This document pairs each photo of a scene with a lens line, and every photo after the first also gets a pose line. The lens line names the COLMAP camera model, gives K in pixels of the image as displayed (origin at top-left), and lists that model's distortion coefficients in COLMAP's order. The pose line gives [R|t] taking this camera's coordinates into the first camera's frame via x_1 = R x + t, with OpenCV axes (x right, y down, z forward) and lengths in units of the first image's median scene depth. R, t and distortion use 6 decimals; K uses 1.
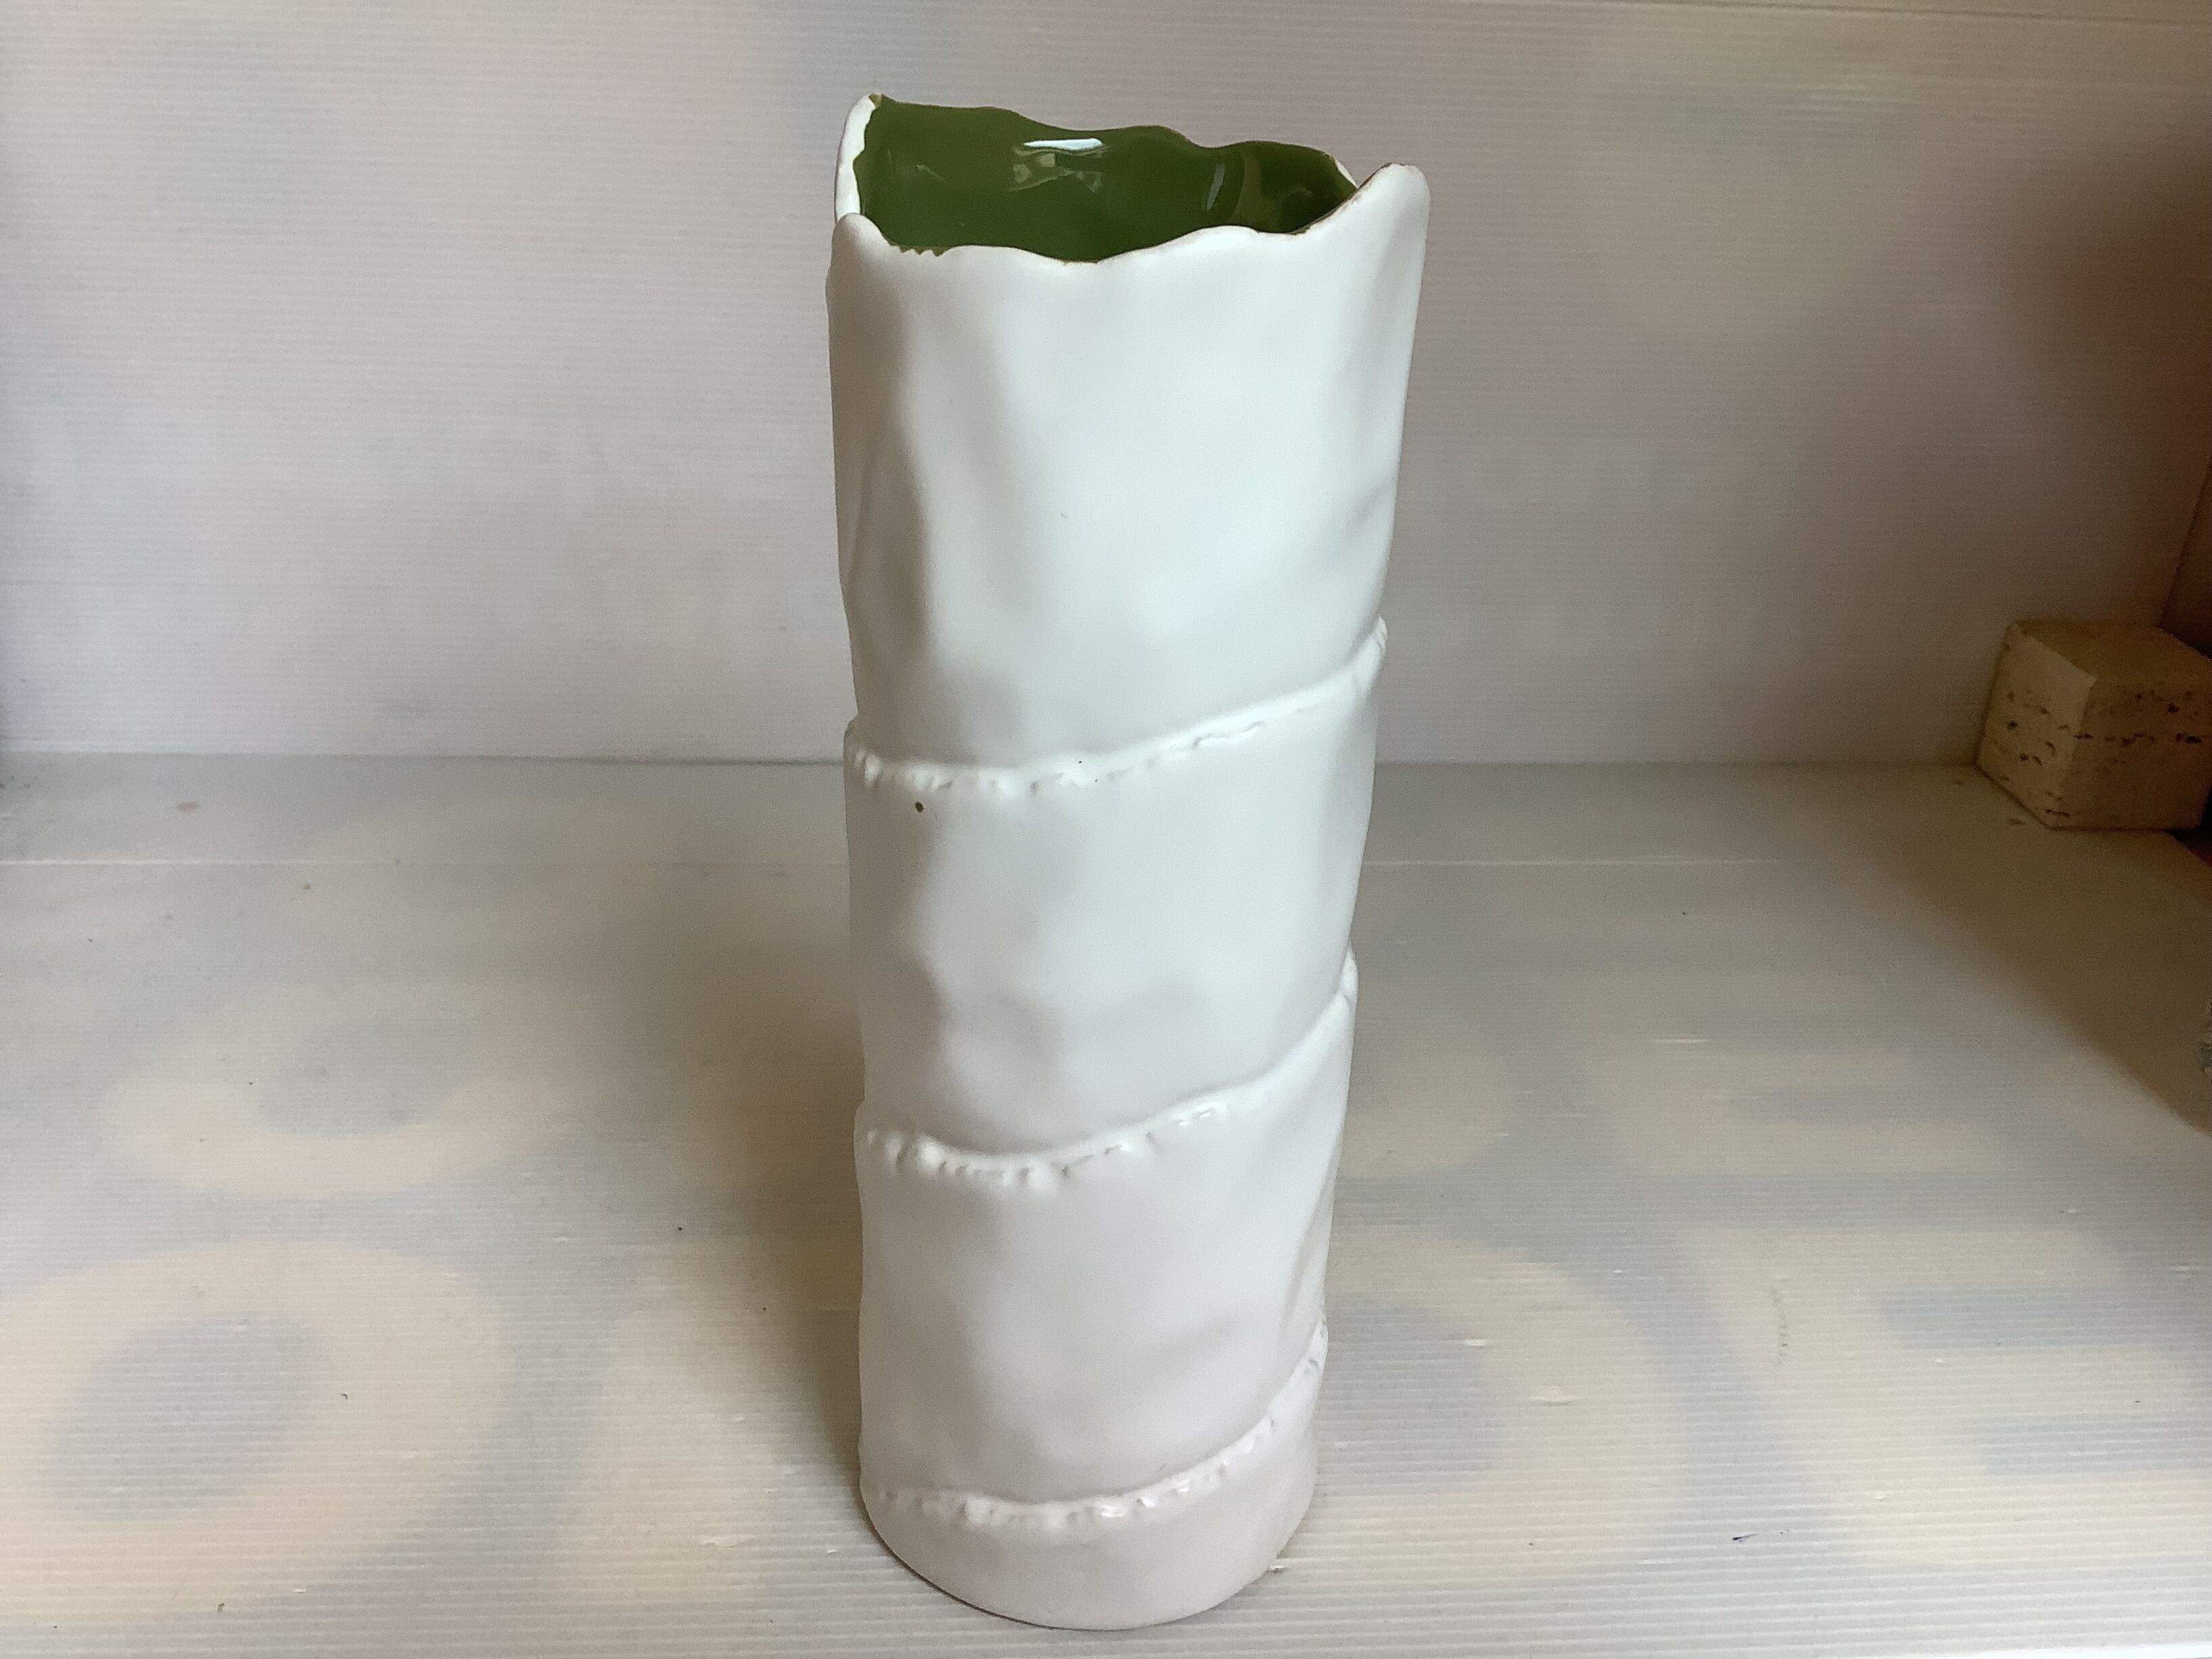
lens RADIAL K [[2002.3, 0, 1107.3], [0, 2002.3, 842.4], [0, 0, 1]] dist [-0.010012, -0.042221]
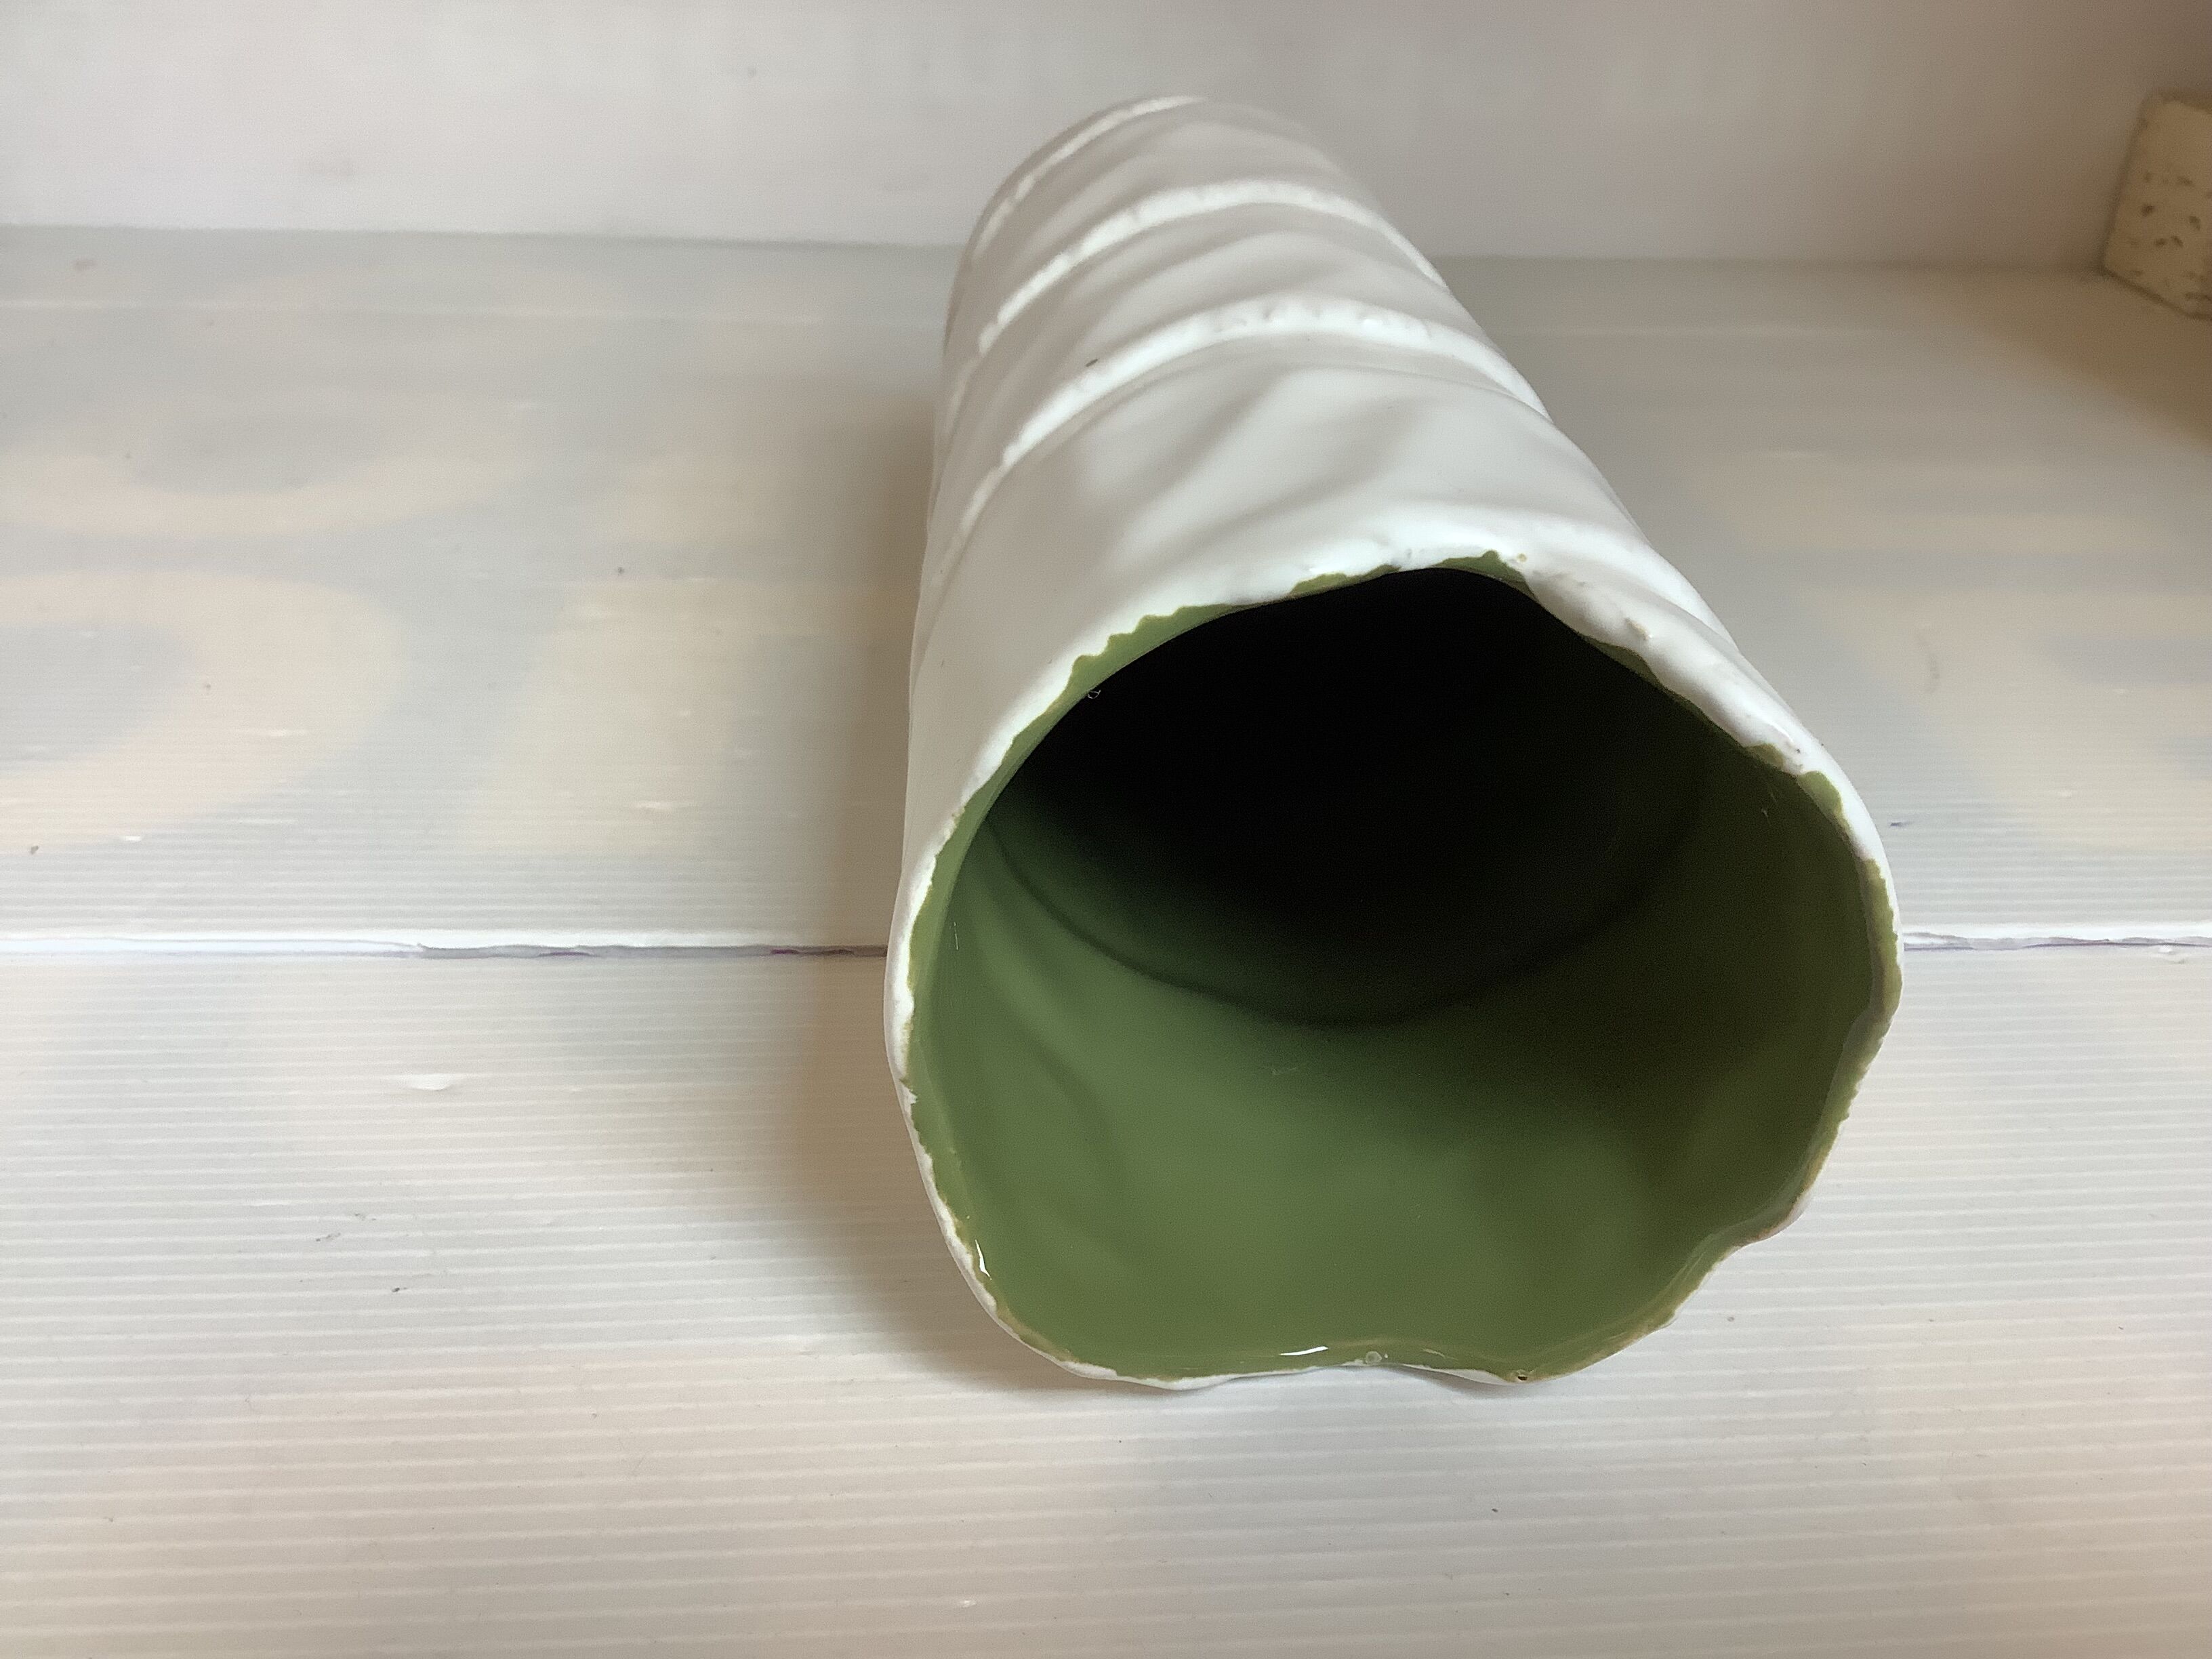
lens RADIAL K [[2002.3, 0, 1108.4], [0, 2002.3, 862.6], [0, 0, 1]] dist [-0.010012, -0.042221]
pose [[0.999971, 0.004159, -0.006382, -0.001165], [-0.003631, 0.996740, 0.080603, 0.165857], [0.006697, -0.080577, 0.996726, 0.098488]]
